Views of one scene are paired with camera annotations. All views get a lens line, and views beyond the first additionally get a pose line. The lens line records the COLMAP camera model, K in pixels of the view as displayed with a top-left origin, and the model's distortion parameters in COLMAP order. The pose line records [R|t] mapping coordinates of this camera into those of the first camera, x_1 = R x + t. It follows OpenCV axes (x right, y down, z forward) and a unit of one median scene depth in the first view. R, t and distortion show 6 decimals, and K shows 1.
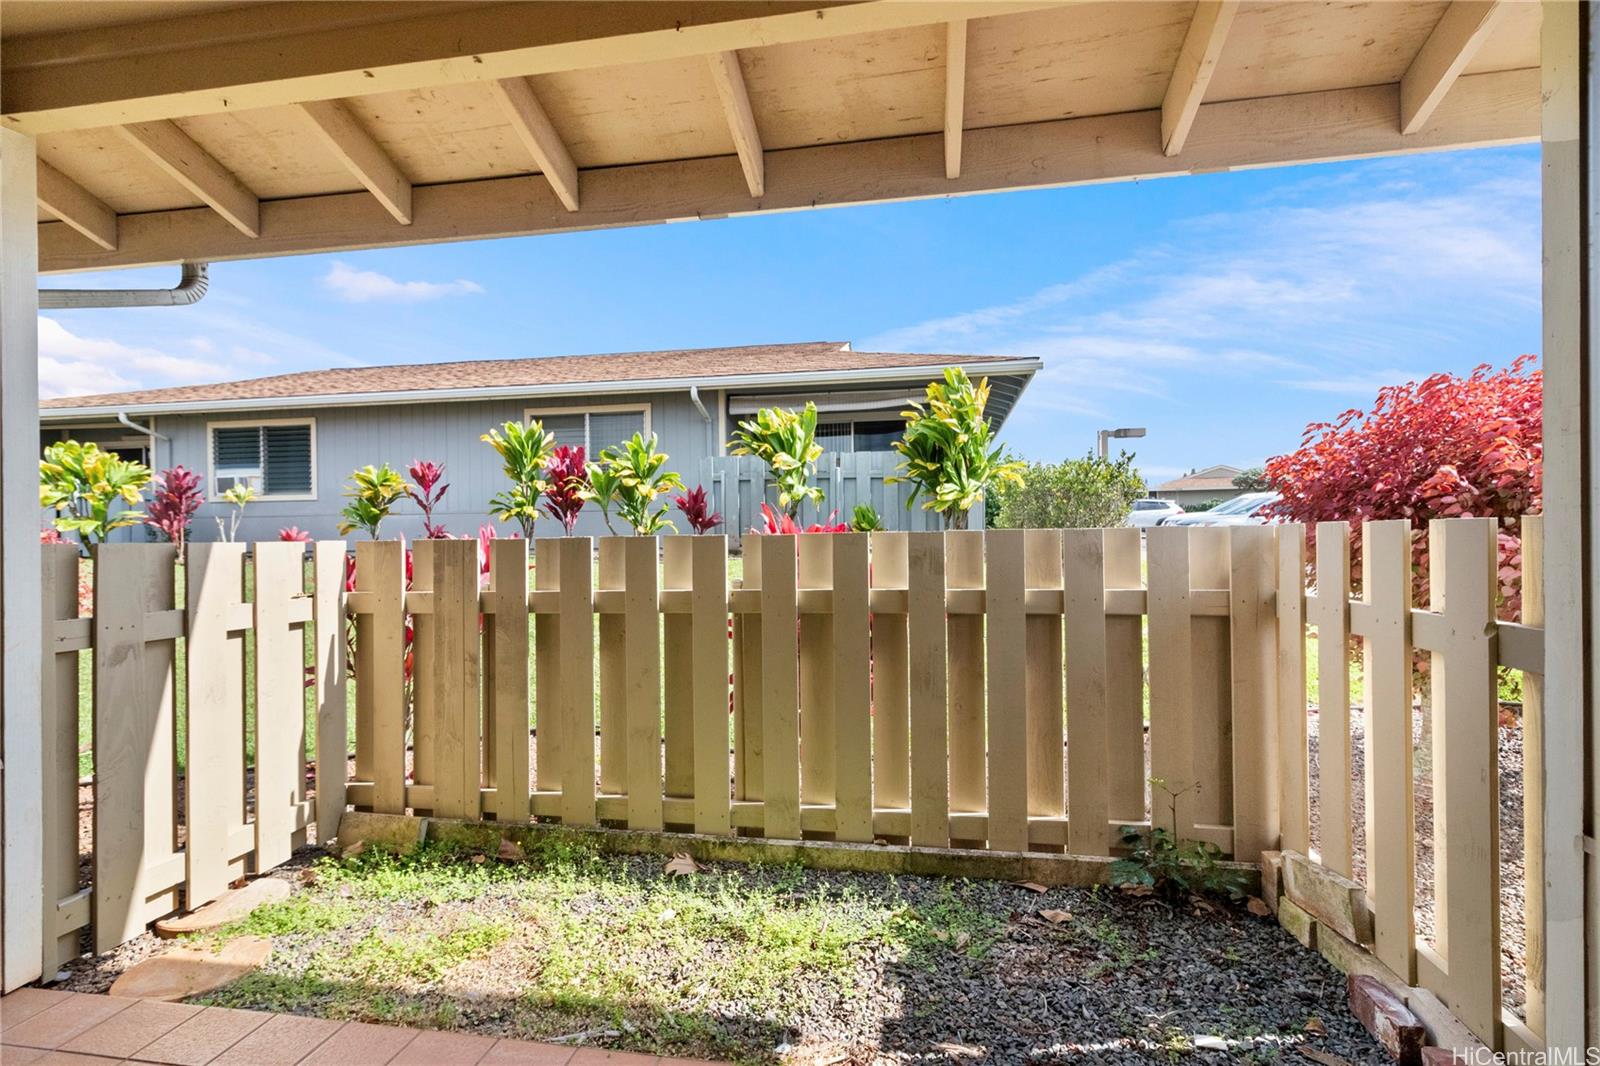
lens RADIAL K [[743.6, 0, 807.0], [0, 743.6, 545.1], [0, 0, 1]] dist [0.000456, 0.000025]
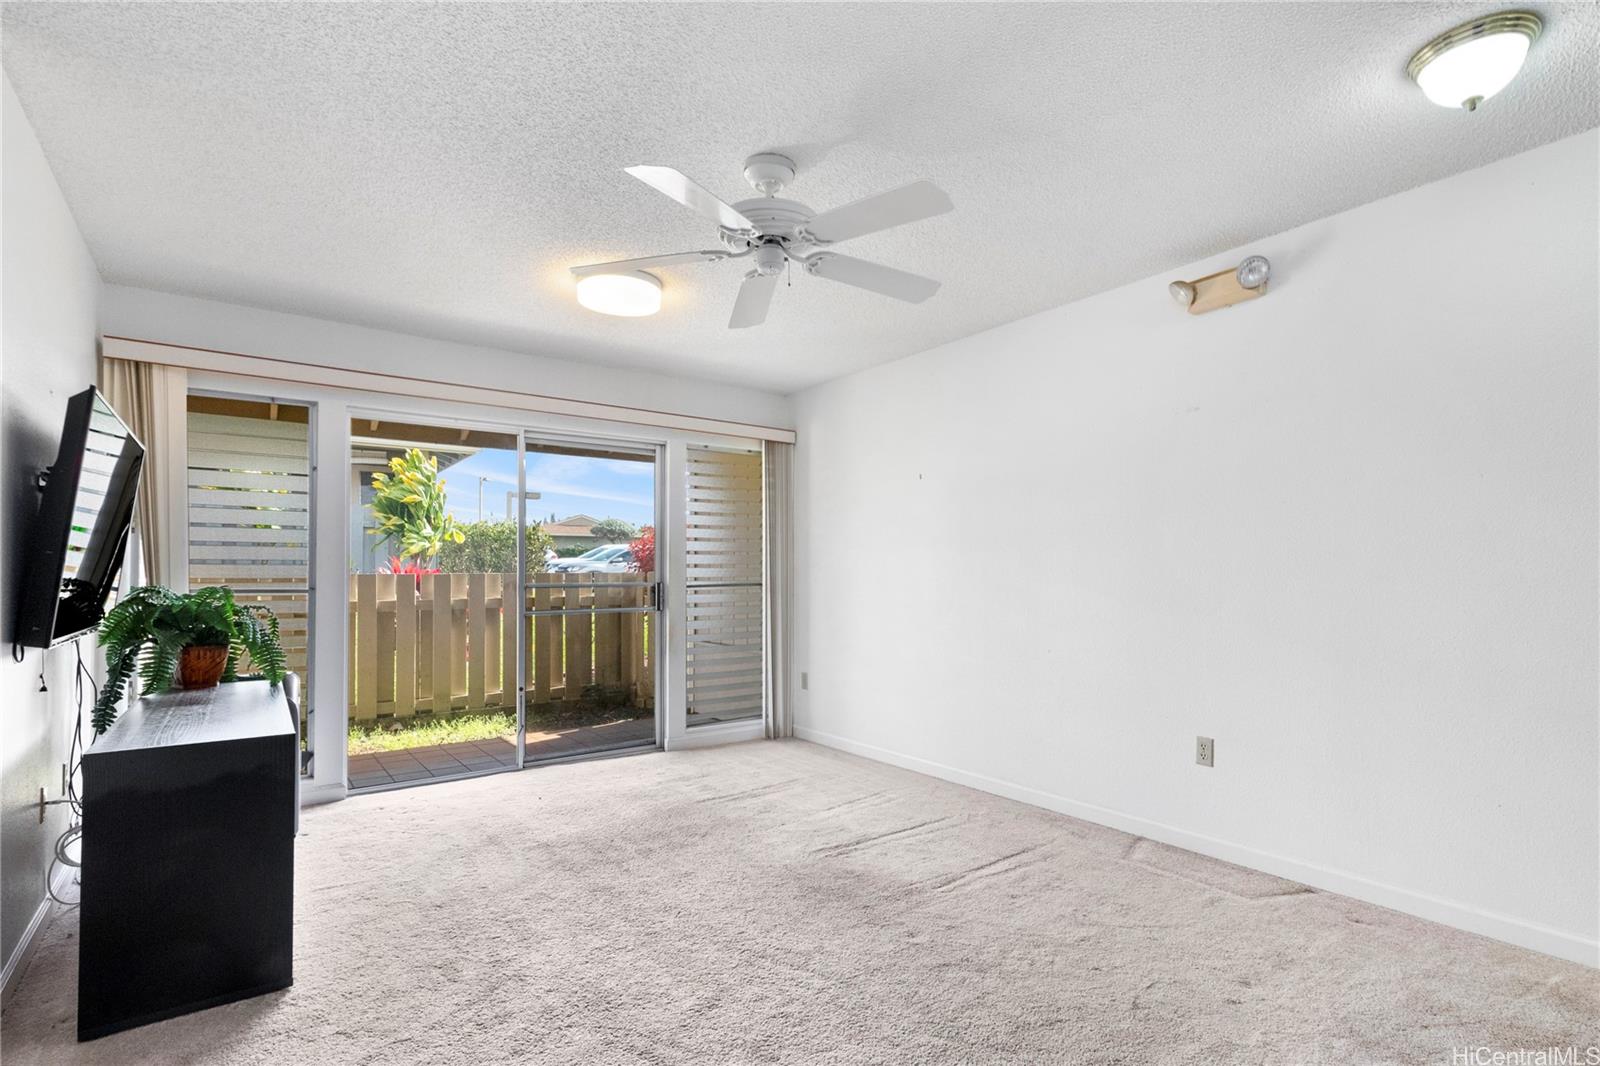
lens RADIAL K [[743.6, 0, 807.0], [0, 743.6, 545.1], [0, 0, 1]] dist [0.000456, 0.000025]
pose [[0.693067, 0.034696, 0.720038, -0.880763], [0.005545, 0.998555, -0.053453, 0.024690], [-0.720852, 0.041039, 0.691873, -1.316437]]
